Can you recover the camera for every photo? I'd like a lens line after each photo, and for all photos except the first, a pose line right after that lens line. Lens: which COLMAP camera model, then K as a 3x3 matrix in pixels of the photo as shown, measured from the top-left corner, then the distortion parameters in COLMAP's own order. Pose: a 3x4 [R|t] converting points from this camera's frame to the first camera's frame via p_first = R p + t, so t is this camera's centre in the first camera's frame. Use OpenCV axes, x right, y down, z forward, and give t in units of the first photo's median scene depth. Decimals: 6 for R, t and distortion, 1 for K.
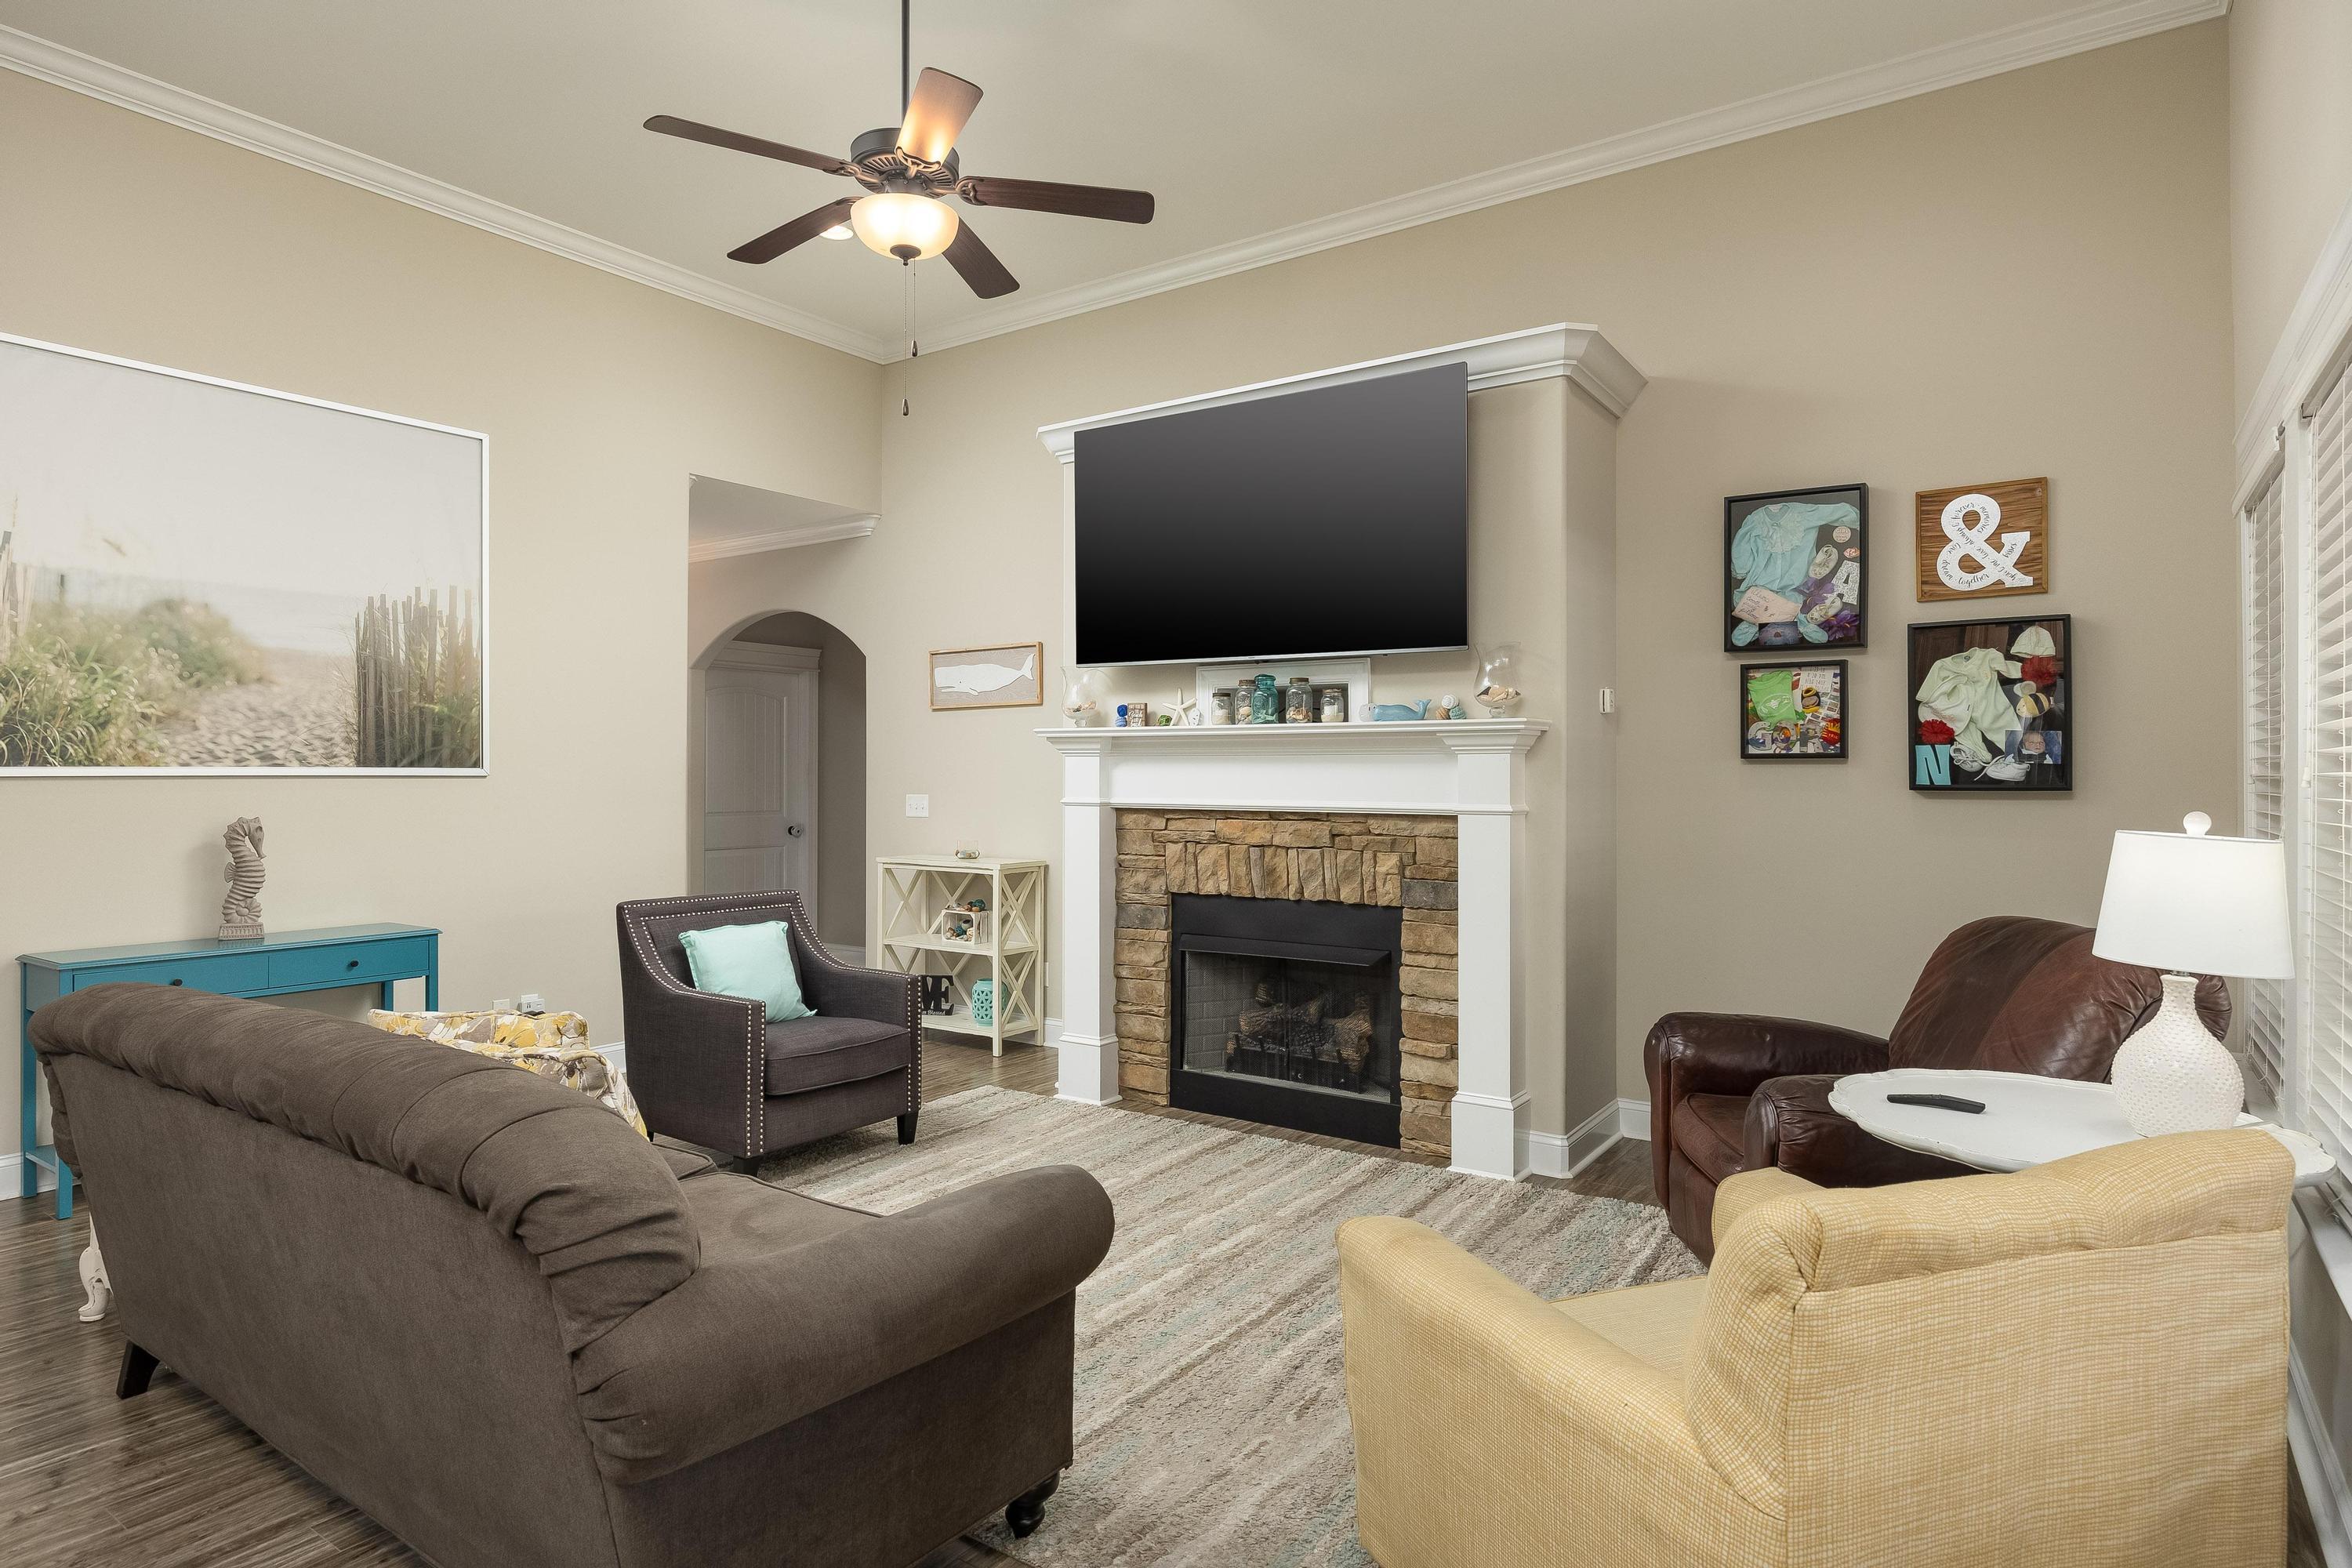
lens RADIAL K [[1304.9, 0, 1180.8], [0, 1304.9, 772.9], [0, 0, 1]] dist [-0.000130, -0.000233]
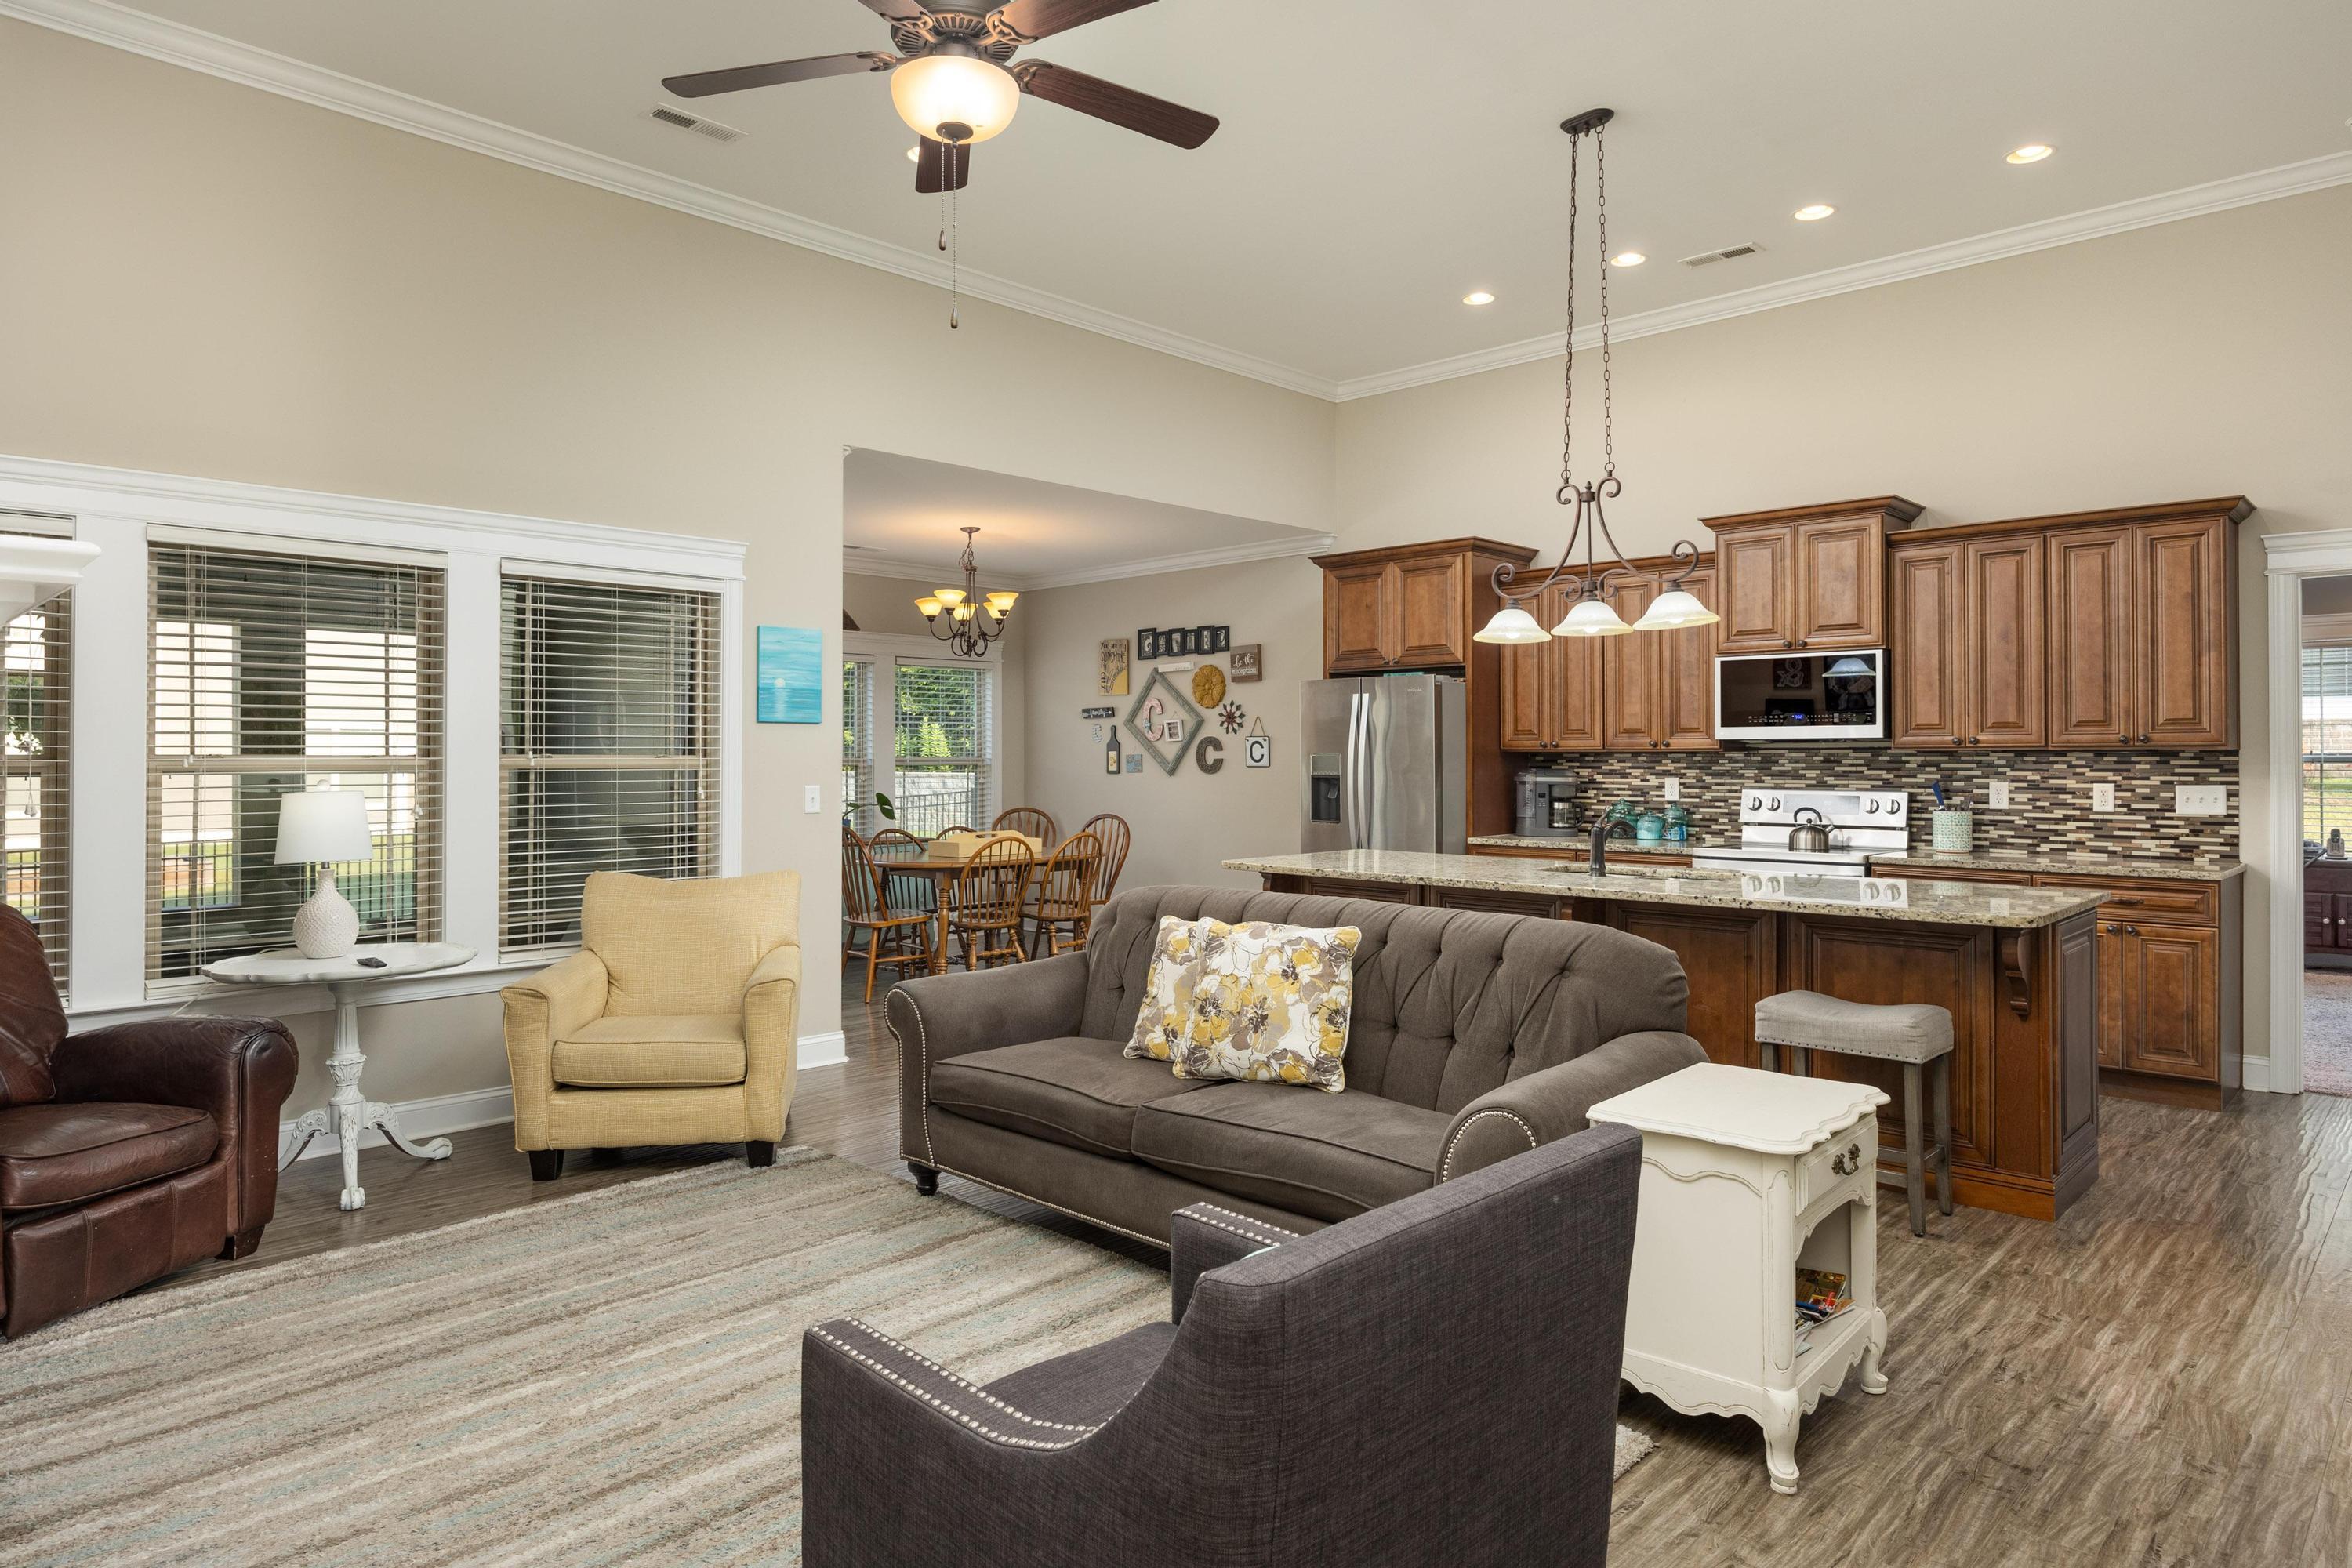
lens RADIAL K [[1389.2, 0, 1165.6], [0, 1389.2, 762.9], [0, 0, 1]] dist [-0.006614, -0.002359]
pose [[-0.987161, 0.001764, 0.159721, -0.364415], [0.002541, 0.999986, 0.004658, 0.001082], [-0.159711, 0.005004, -0.987151, 1.389613]]
